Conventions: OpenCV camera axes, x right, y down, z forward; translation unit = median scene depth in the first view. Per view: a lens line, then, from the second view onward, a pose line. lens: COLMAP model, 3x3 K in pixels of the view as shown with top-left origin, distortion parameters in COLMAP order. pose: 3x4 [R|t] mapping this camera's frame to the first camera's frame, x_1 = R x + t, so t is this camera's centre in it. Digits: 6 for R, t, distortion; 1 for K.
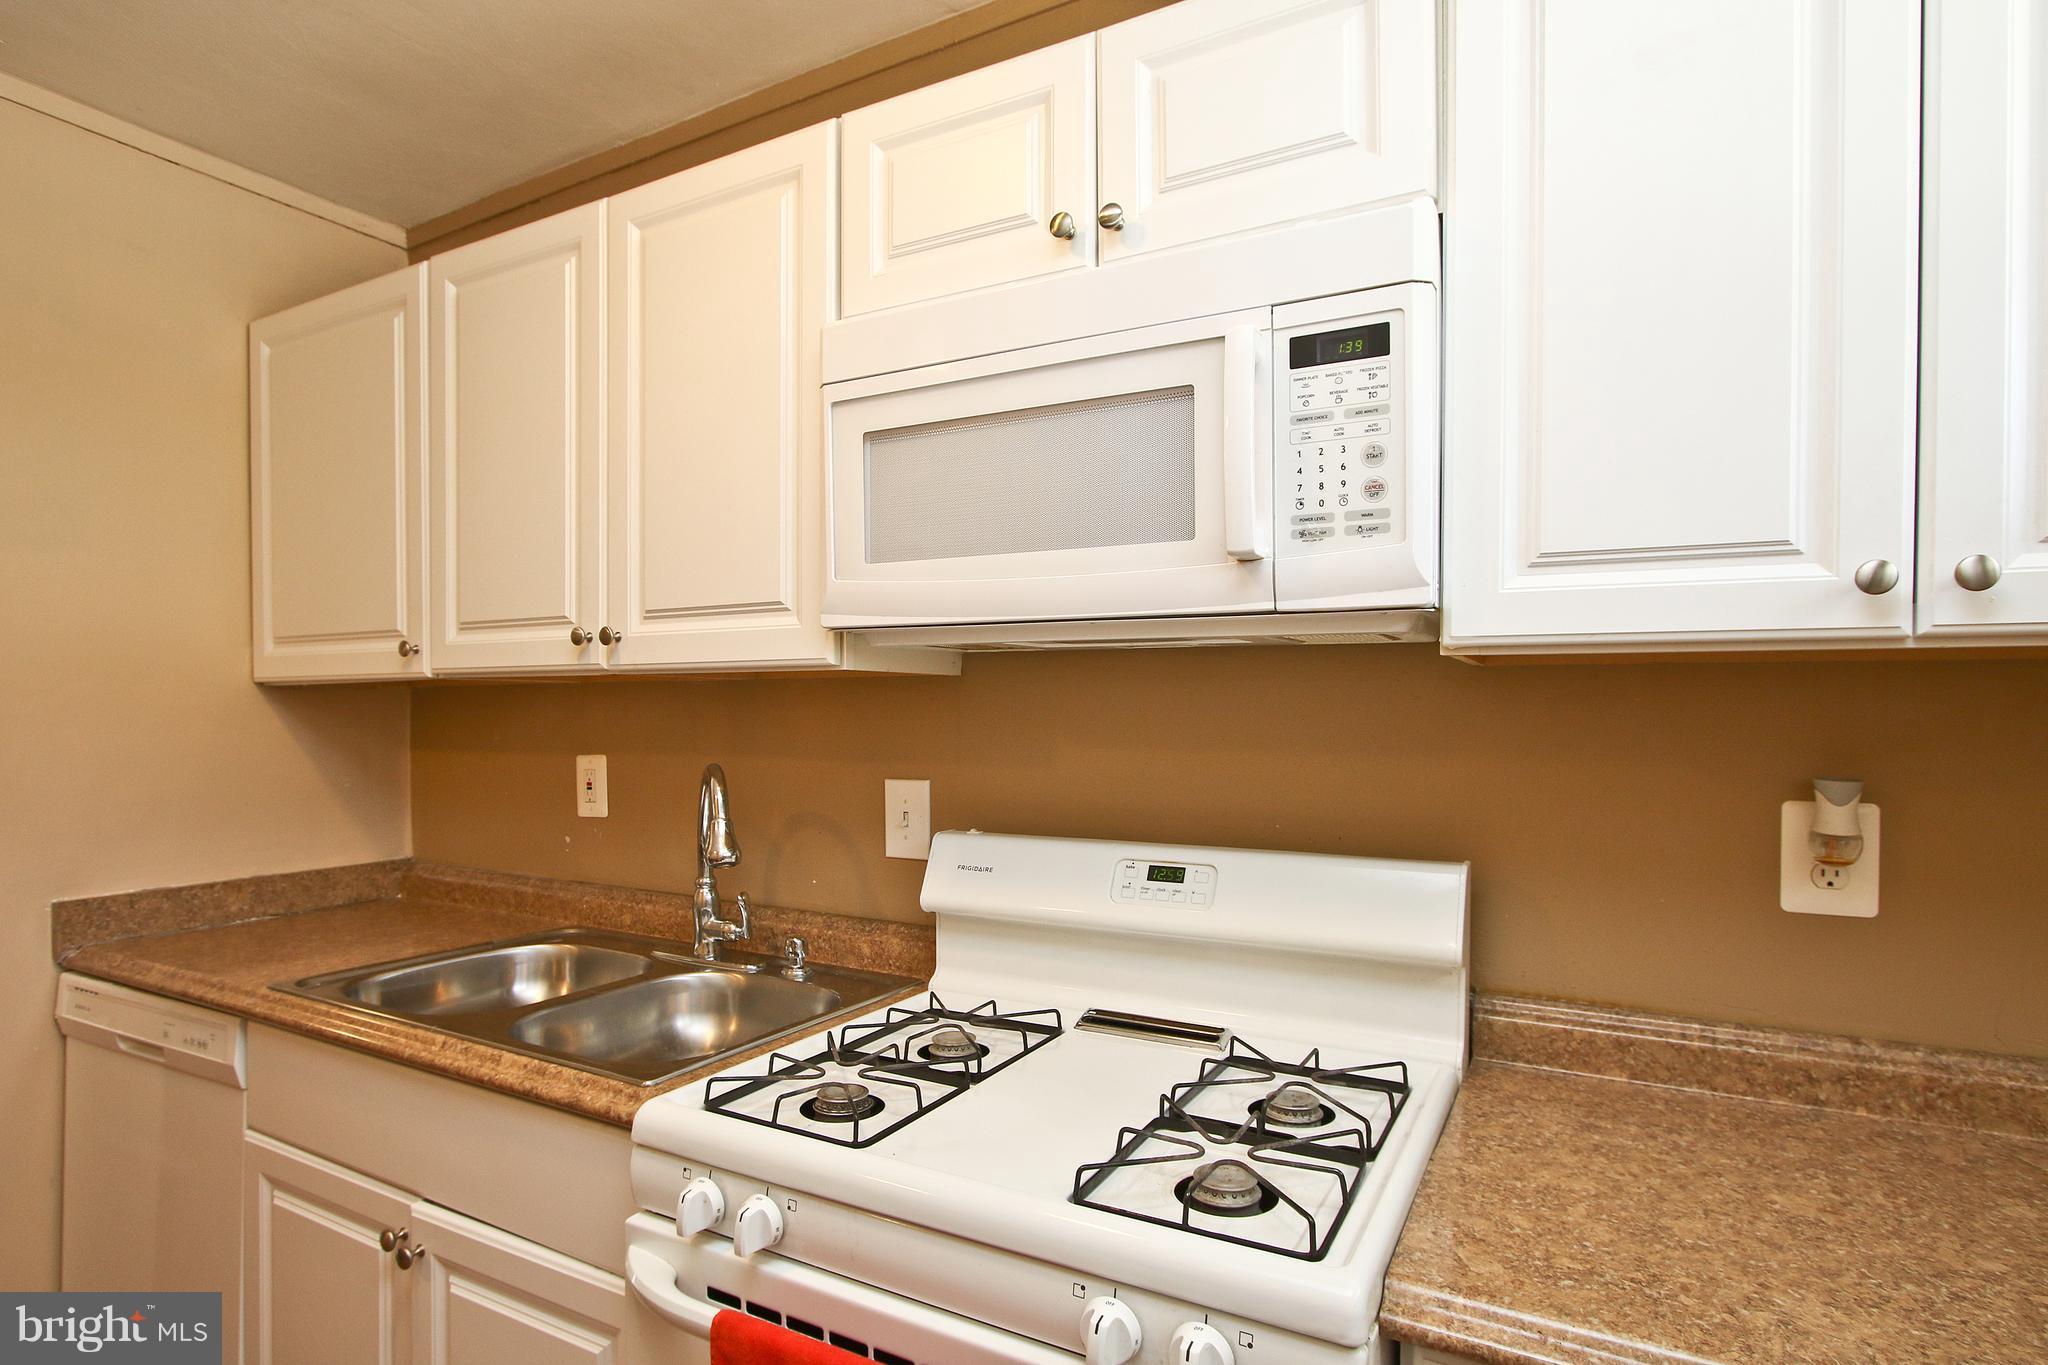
lens RADIAL K [[1056.6, 0, 1040.3], [0, 1056.6, 727.4], [0, 0, 1]] dist [-0.015653, 0.004783]
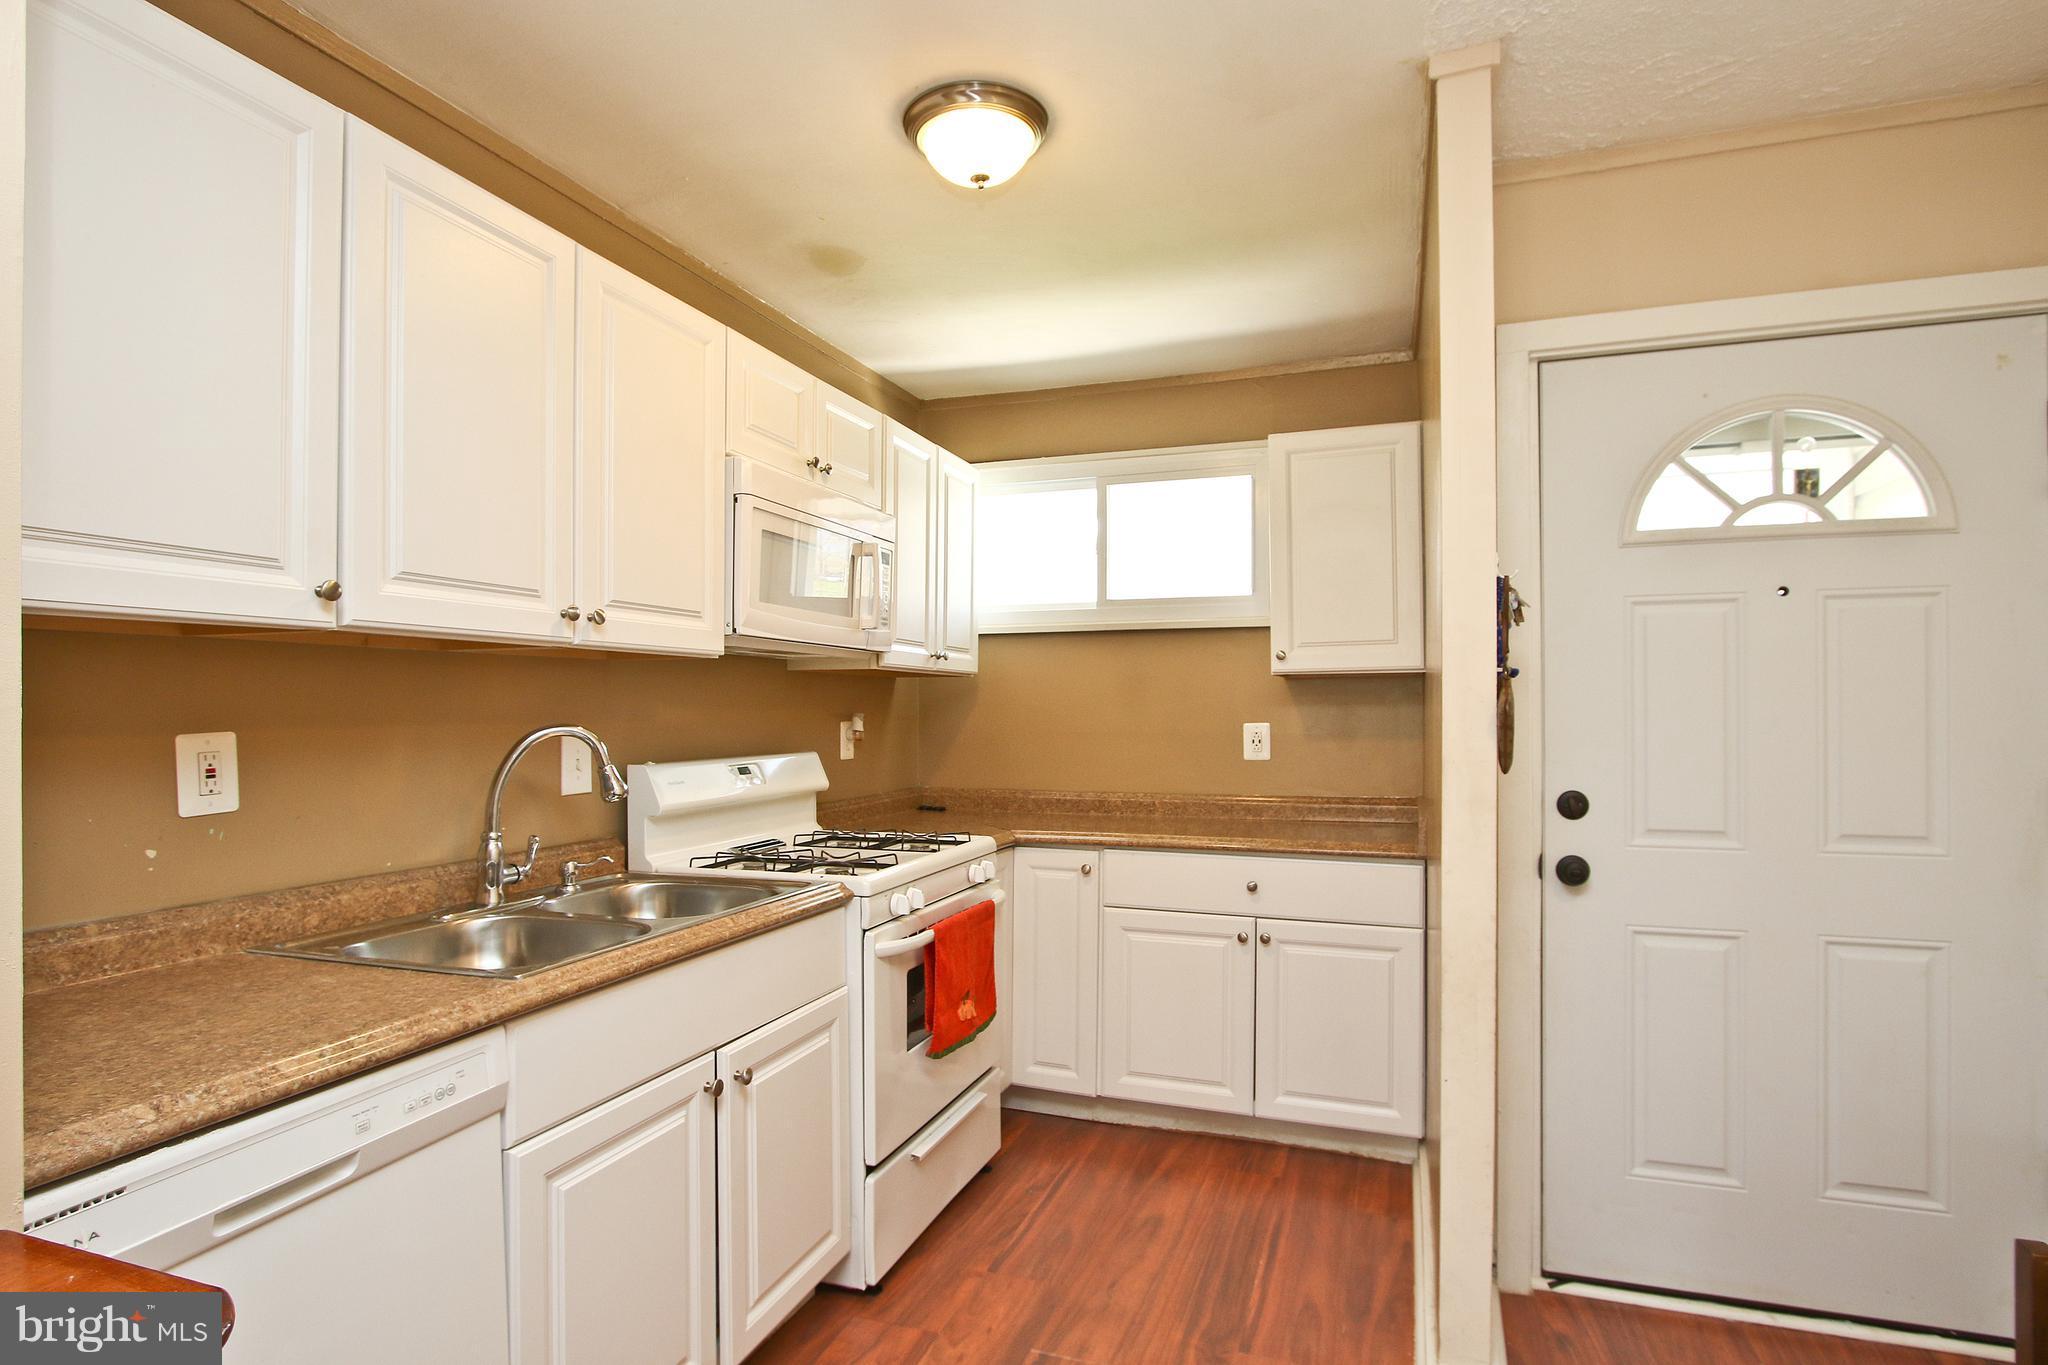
lens RADIAL K [[1056.6, 0, 981.3], [0, 1056.6, 663.7], [0, 0, 1]] dist [-0.015653, 0.004783]
pose [[-0.124594, 0.038028, 0.991479, -1.442487], [0.021520, 0.999134, -0.035618, 0.017287], [-0.991974, 0.016899, -0.125304, 0.613320]]
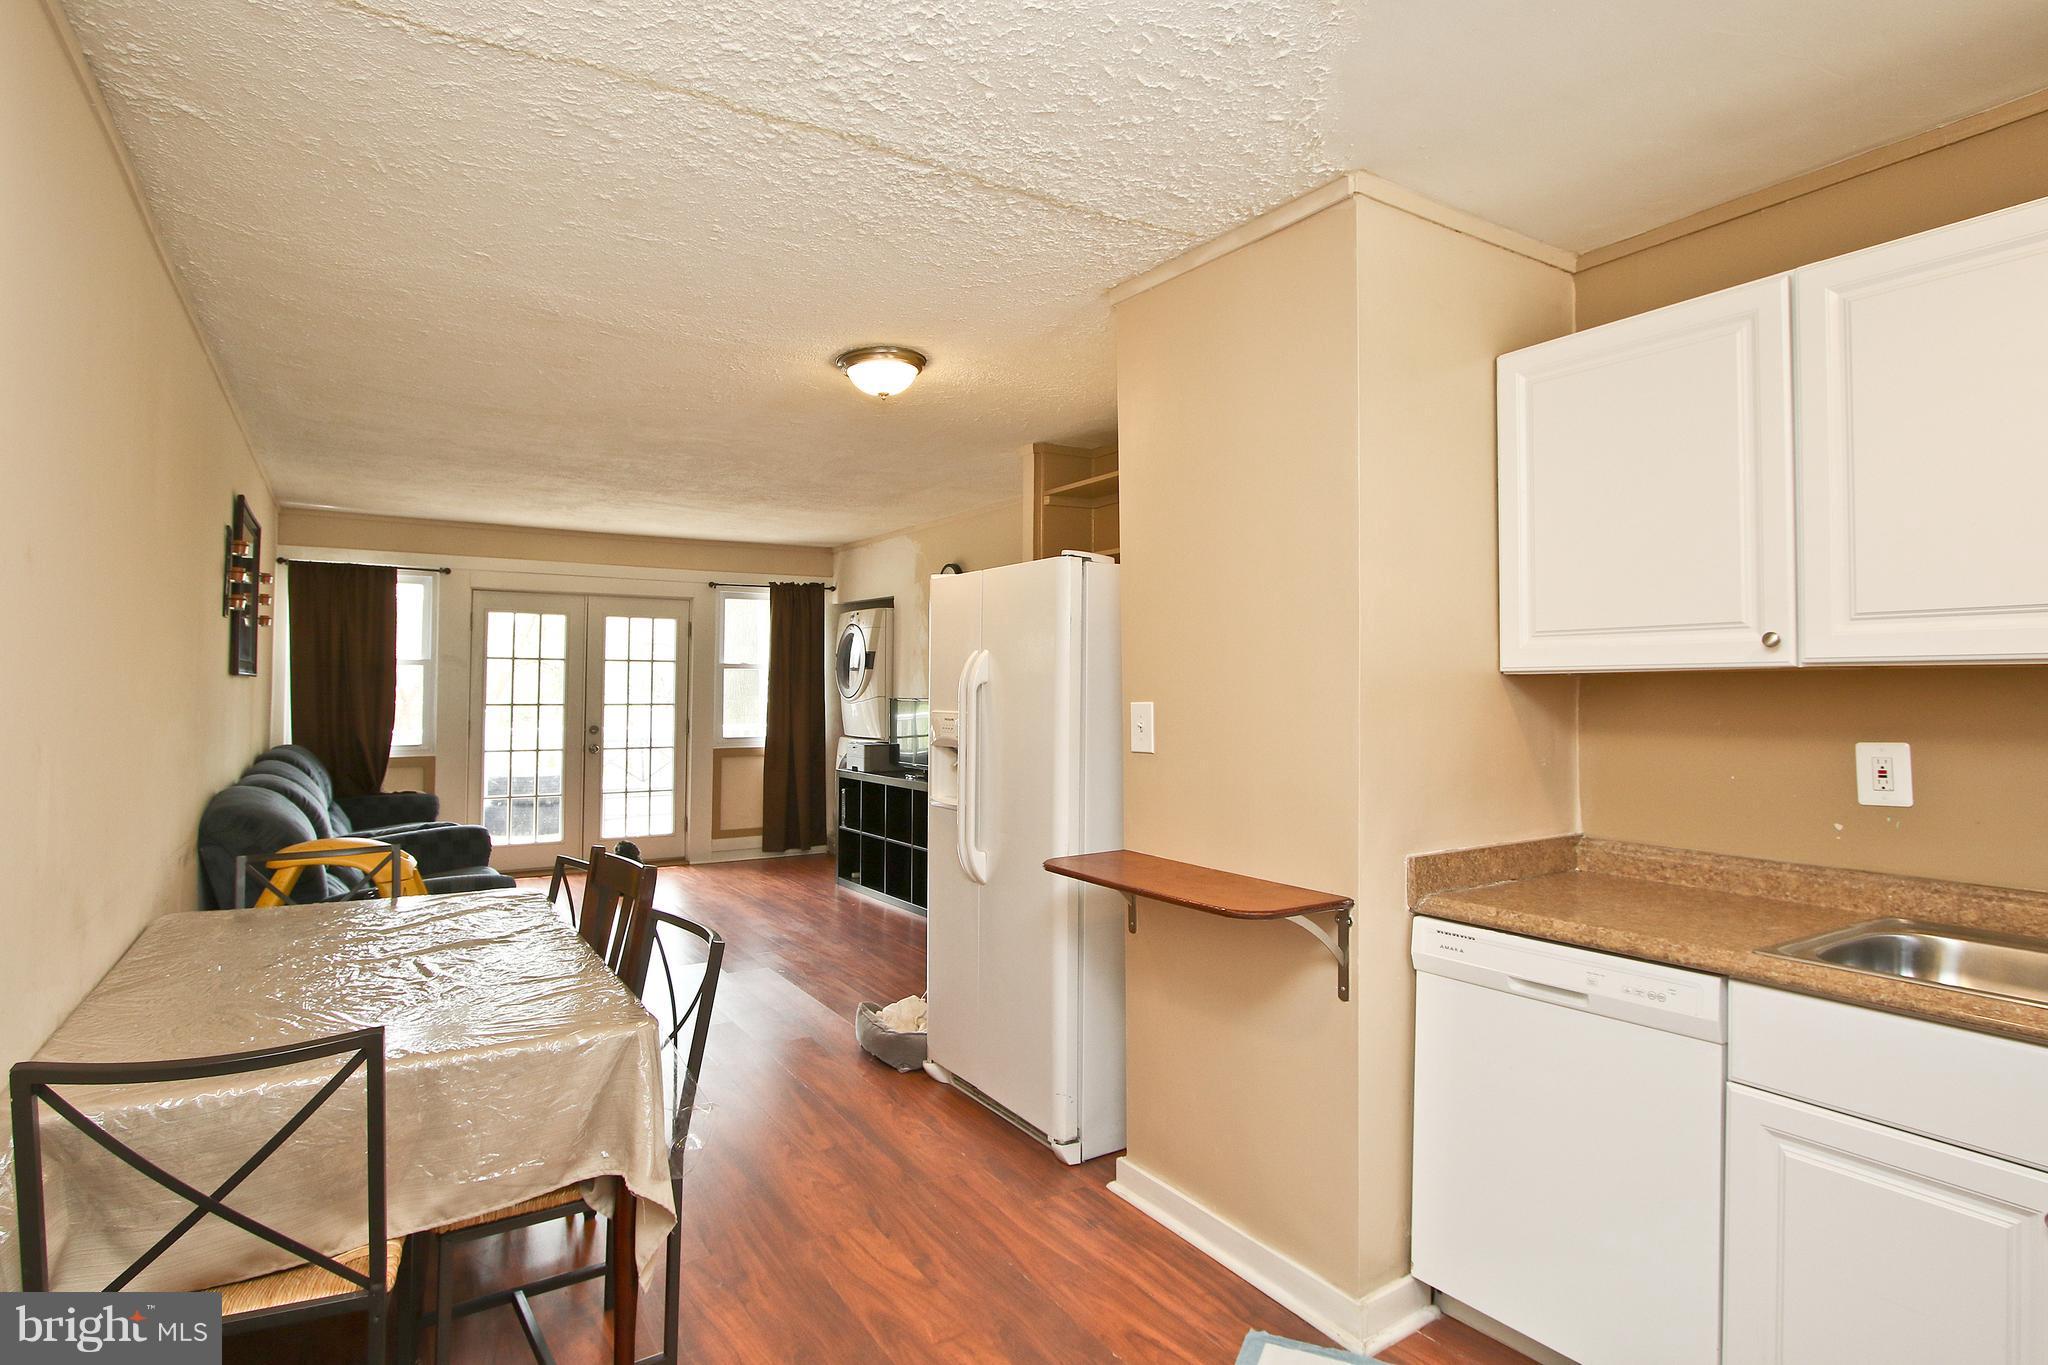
lens RADIAL K [[1056.6, 0, 1037.4], [0, 1056.6, 675.5], [0, 0, 1]] dist [-0.015653, 0.004783]
pose [[0.870131, -0.009538, -0.492729, -0.721707], [-0.005717, 0.999550, -0.029445, -0.002978], [0.492788, 0.028438, 0.869685, -0.271894]]
